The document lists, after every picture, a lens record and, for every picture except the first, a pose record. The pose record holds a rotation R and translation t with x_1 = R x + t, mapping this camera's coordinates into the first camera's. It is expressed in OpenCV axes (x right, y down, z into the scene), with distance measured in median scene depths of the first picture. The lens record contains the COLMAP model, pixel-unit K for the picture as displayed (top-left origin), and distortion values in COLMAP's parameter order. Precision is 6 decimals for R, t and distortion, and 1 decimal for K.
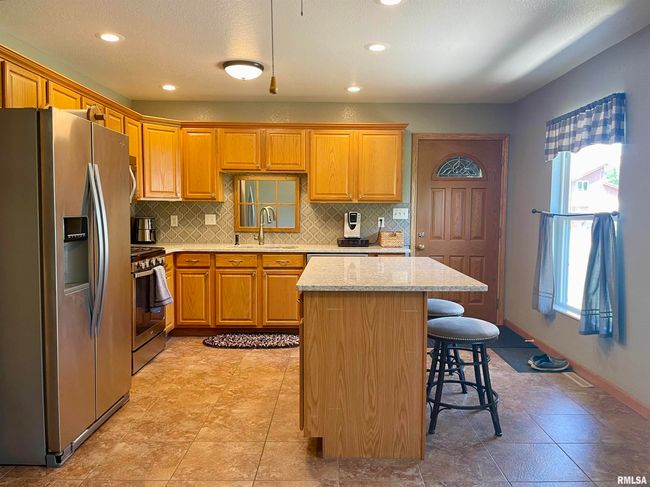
lens RADIAL K [[514.8, 0, 325.0], [0, 514.8, 243.5], [0, 0, 1]] dist [0.001137, -0.001725]
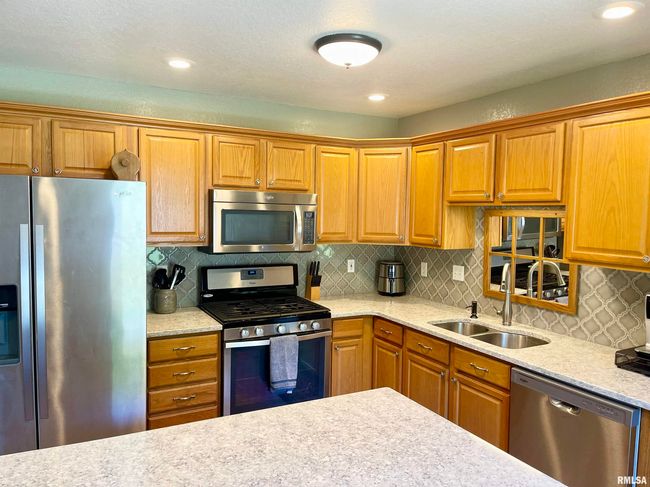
lens RADIAL K [[480.9, 0, 325.0], [0, 480.9, 243.5], [0, 0, 1]] dist [0.006027, 0.000741]
pose [[0.485478, 0.054416, -0.872553, 0.267477], [-0.072592, 0.997124, 0.021796, -0.092413], [0.871230, 0.052759, 0.488032, 0.559540]]
